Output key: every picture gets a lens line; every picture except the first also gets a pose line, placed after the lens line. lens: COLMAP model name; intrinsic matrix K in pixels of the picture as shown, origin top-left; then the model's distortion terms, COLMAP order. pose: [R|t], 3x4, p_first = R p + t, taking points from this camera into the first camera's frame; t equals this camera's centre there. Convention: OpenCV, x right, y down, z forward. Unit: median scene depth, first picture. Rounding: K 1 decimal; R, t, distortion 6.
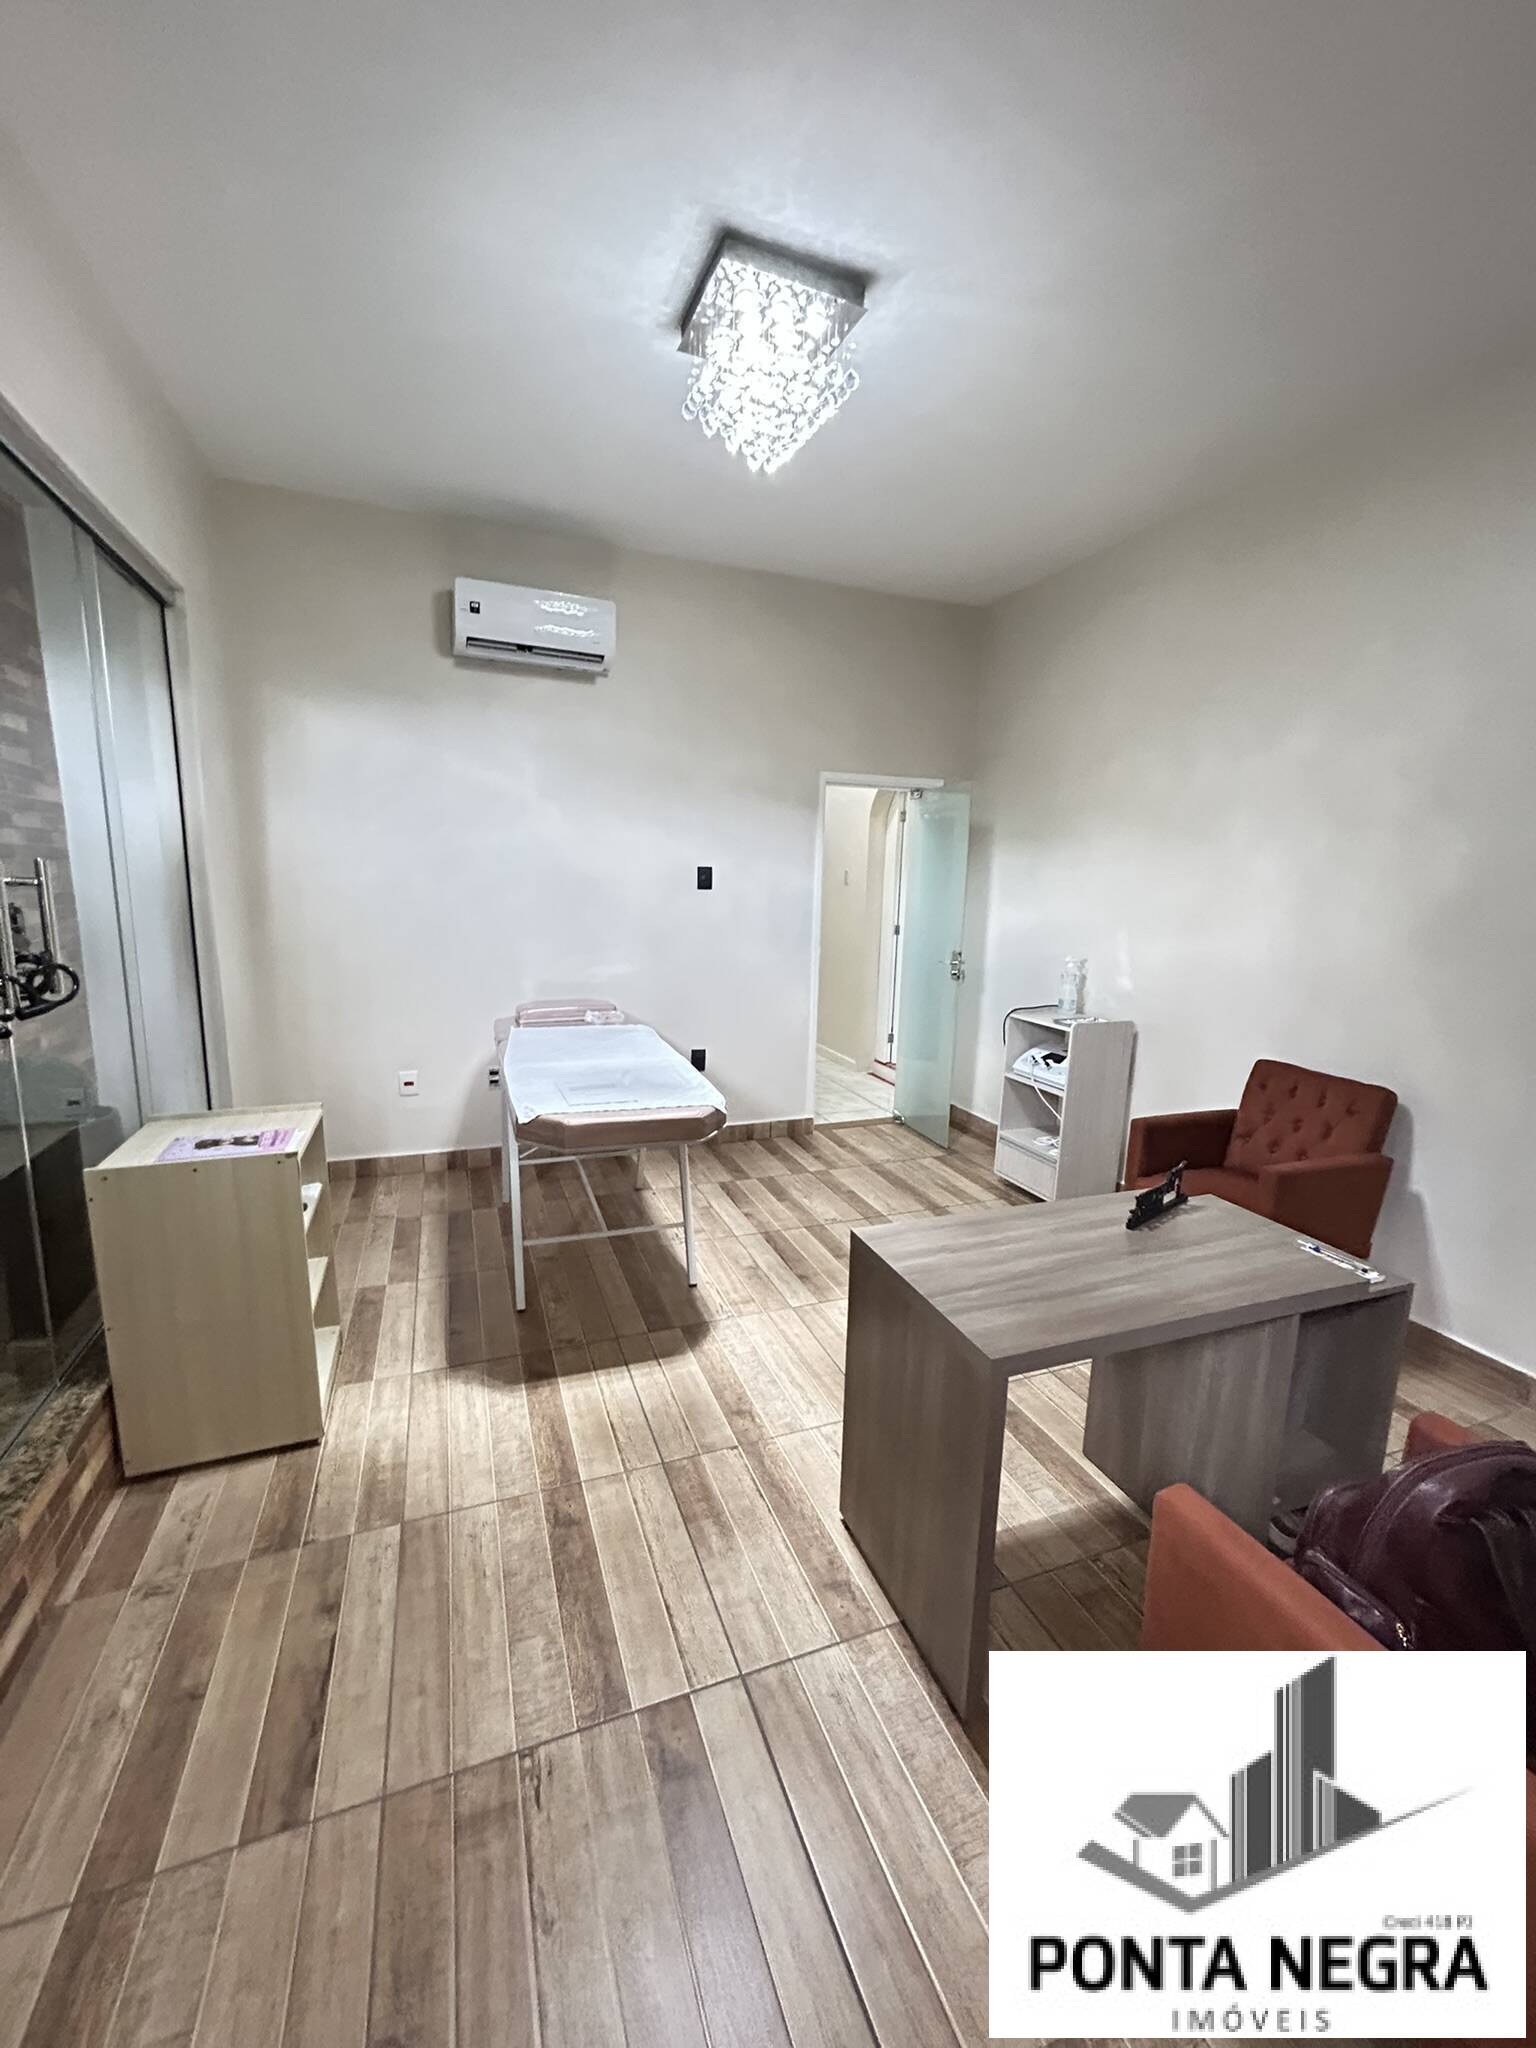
lens RADIAL K [[829.7, 0, 769.1], [0, 829.7, 1027.2], [0, 0, 1]] dist [-0.001285, 0.003236]
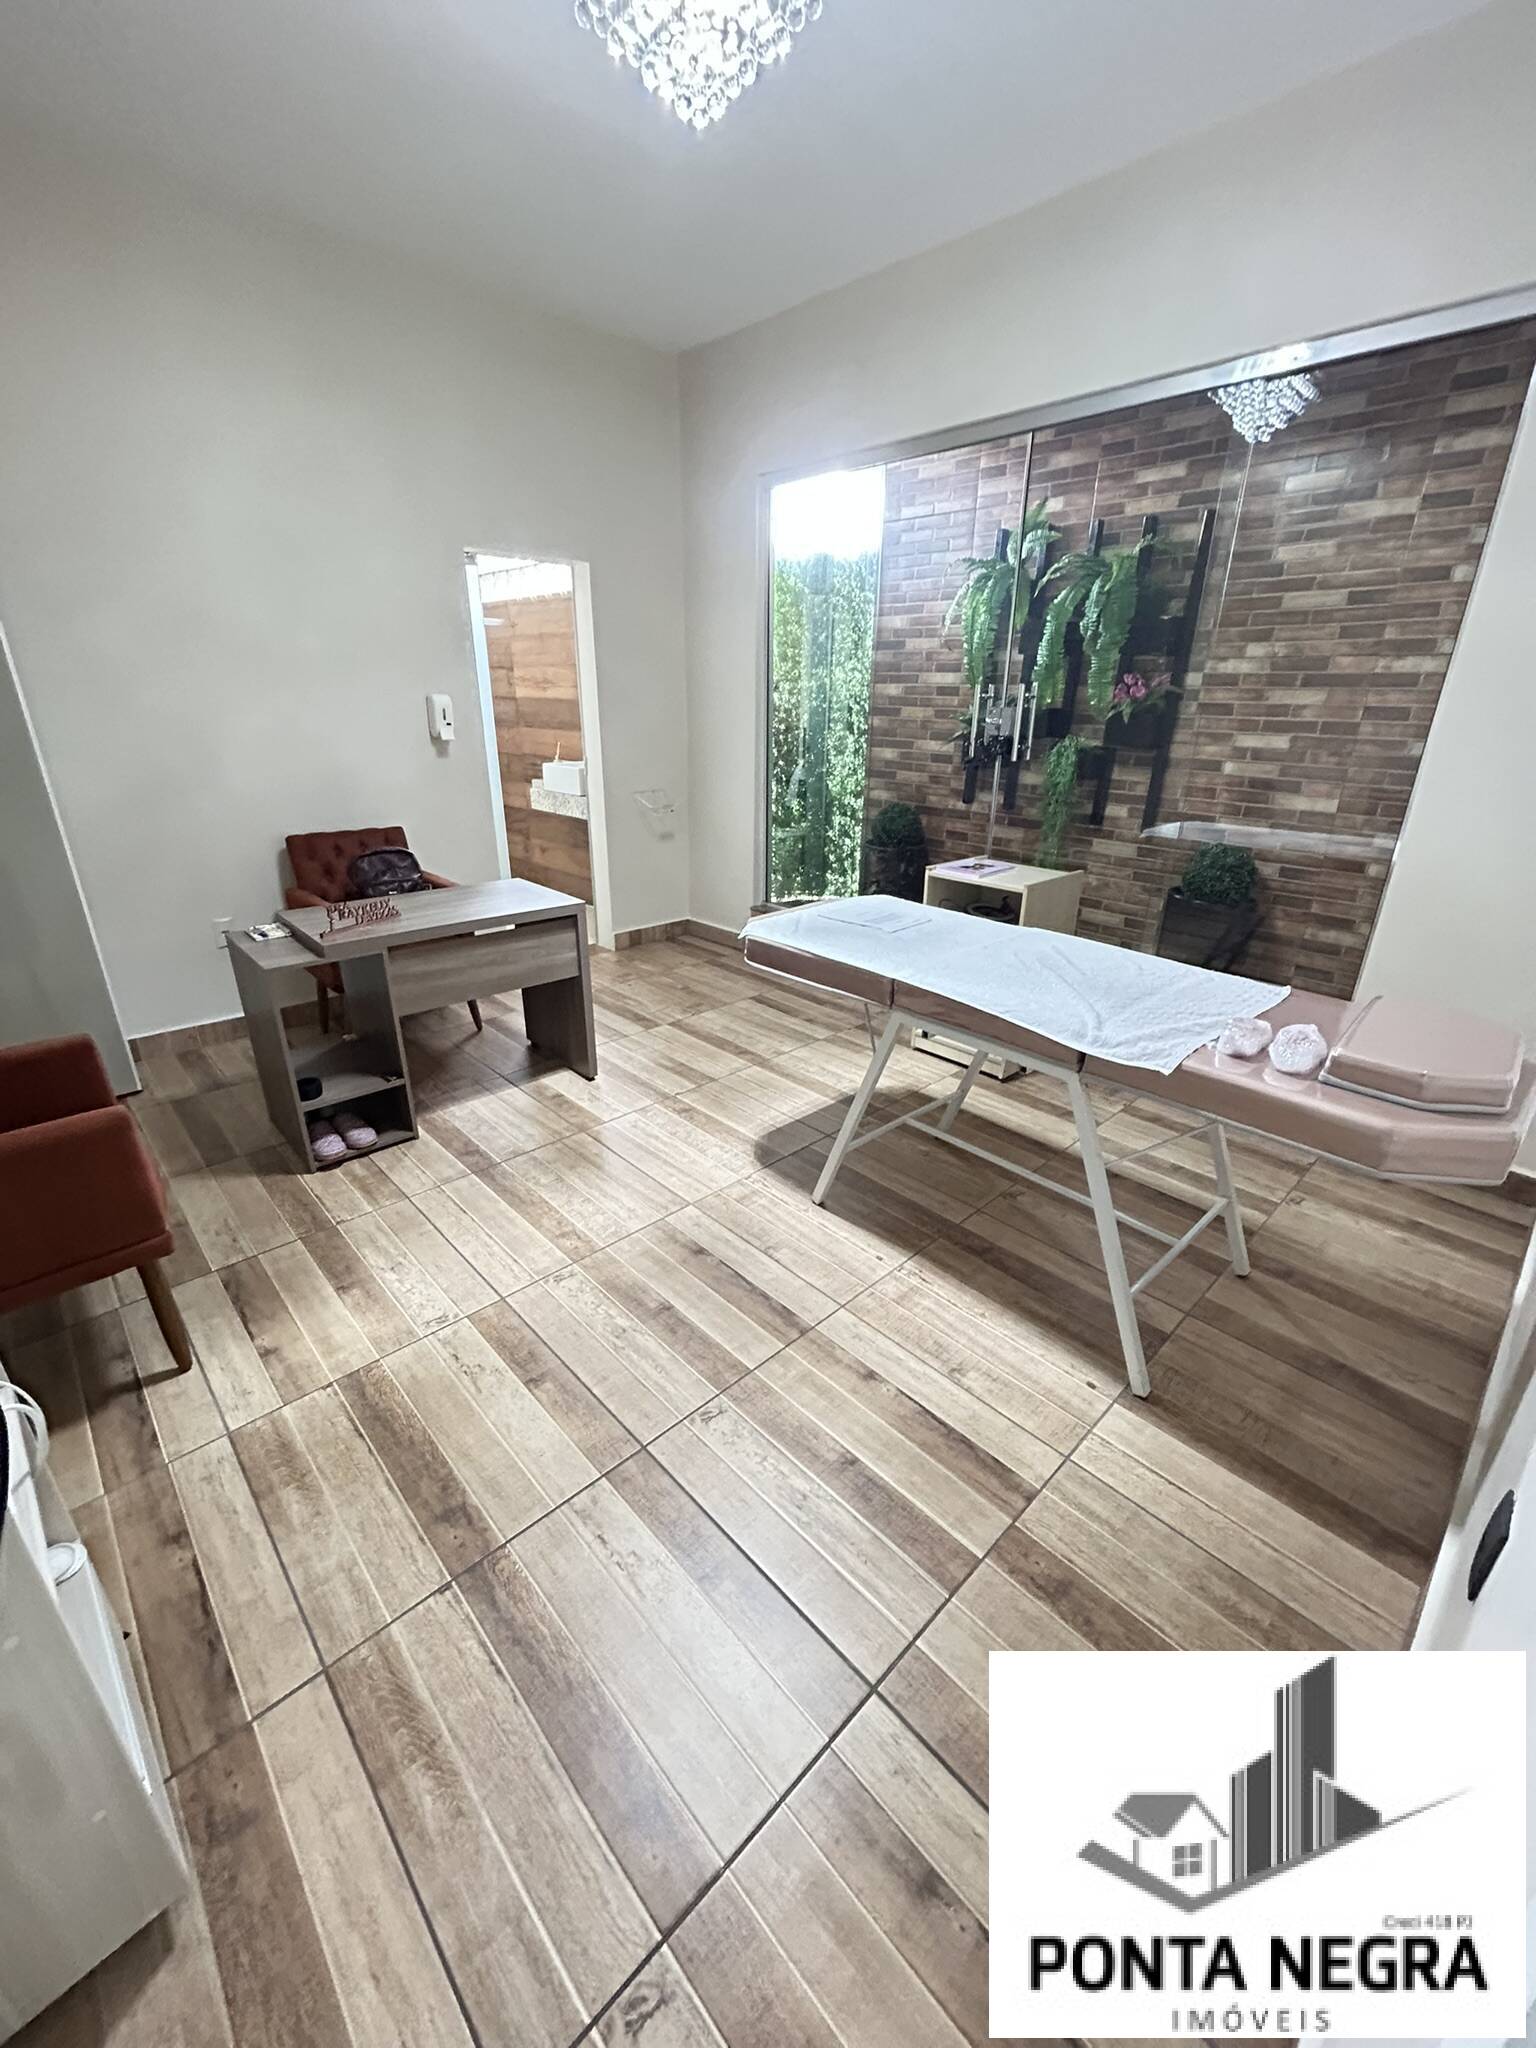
lens RADIAL K [[829.7, 0, 769.1], [0, 829.7, 1027.2], [0, 0, 1]] dist [-0.001285, 0.003236]
pose [[-0.923573, 0.110472, -0.367164, 0.355815], [-0.102513, 0.851589, 0.514088, -0.387945], [0.369466, 0.512437, -0.775180, 2.294673]]
